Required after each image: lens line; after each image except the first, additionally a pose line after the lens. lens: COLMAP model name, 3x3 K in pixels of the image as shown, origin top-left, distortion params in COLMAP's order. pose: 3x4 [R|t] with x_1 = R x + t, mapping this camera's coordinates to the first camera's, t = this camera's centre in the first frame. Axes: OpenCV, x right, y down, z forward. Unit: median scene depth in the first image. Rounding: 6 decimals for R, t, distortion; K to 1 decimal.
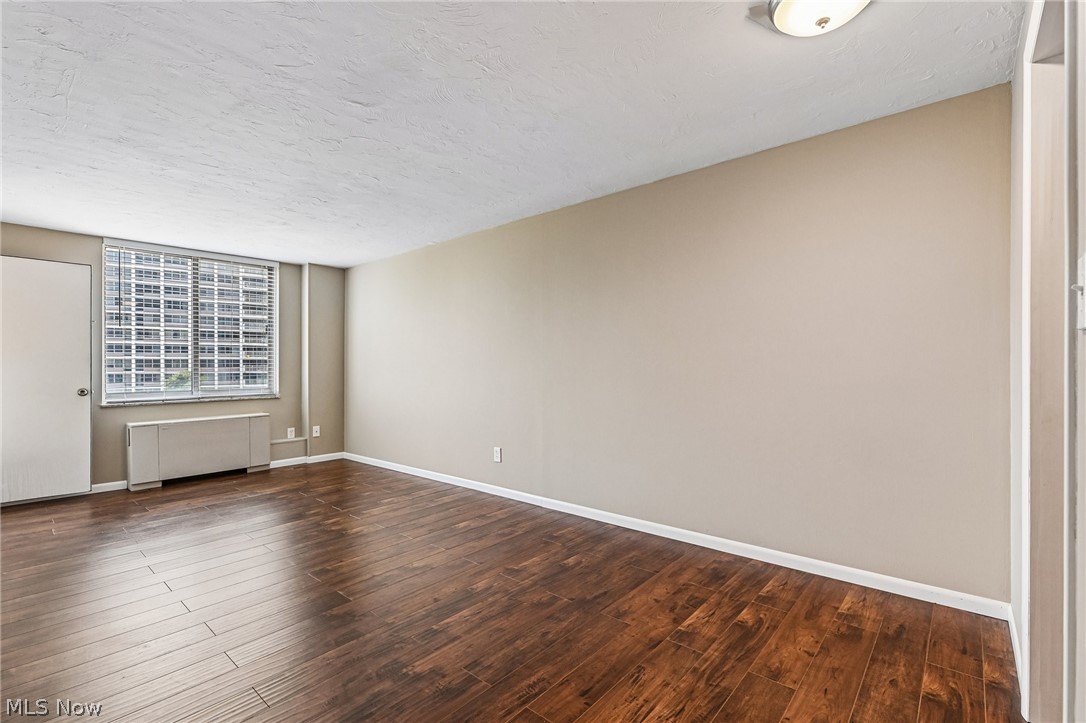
lens RADIAL K [[491.9, 0, 549.6], [0, 491.9, 365.8], [0, 0, 1]] dist [-0.000287, -0.000757]
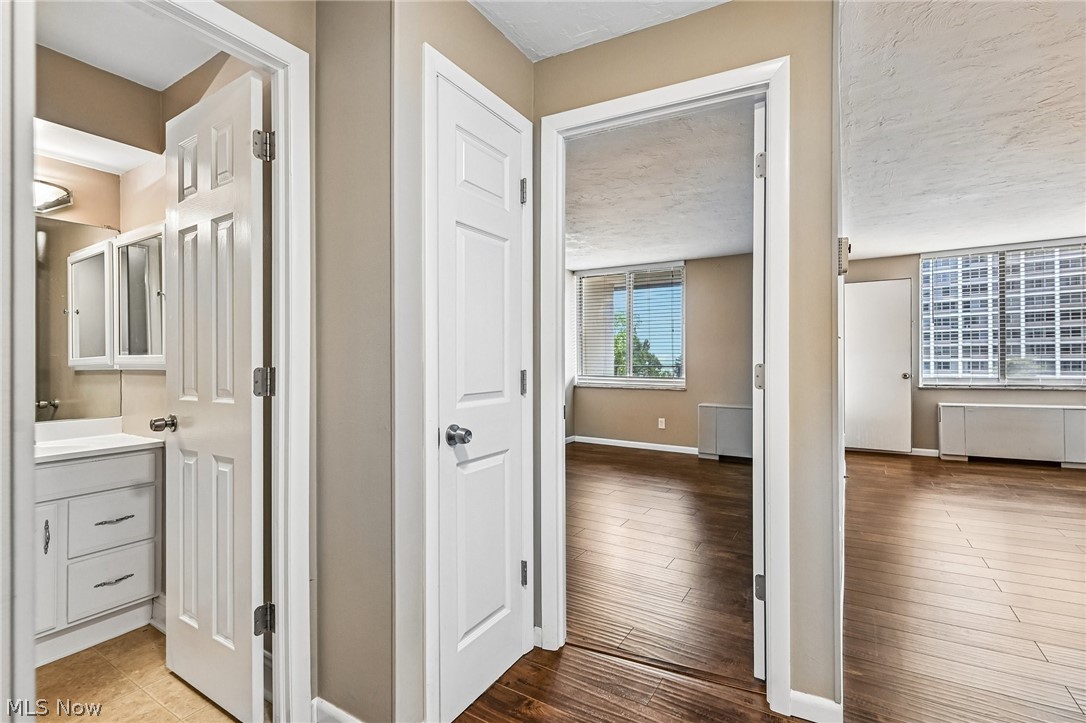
lens RADIAL K [[491.9, 0, 549.6], [0, 491.9, 365.8], [0, 0, 1]] dist [-0.000287, -0.000757]
pose [[0.171321, 0.013354, -0.985125, 0.166093], [0.012147, 0.999803, 0.015665, -0.005168], [0.985140, -0.014650, 0.171125, -0.148255]]
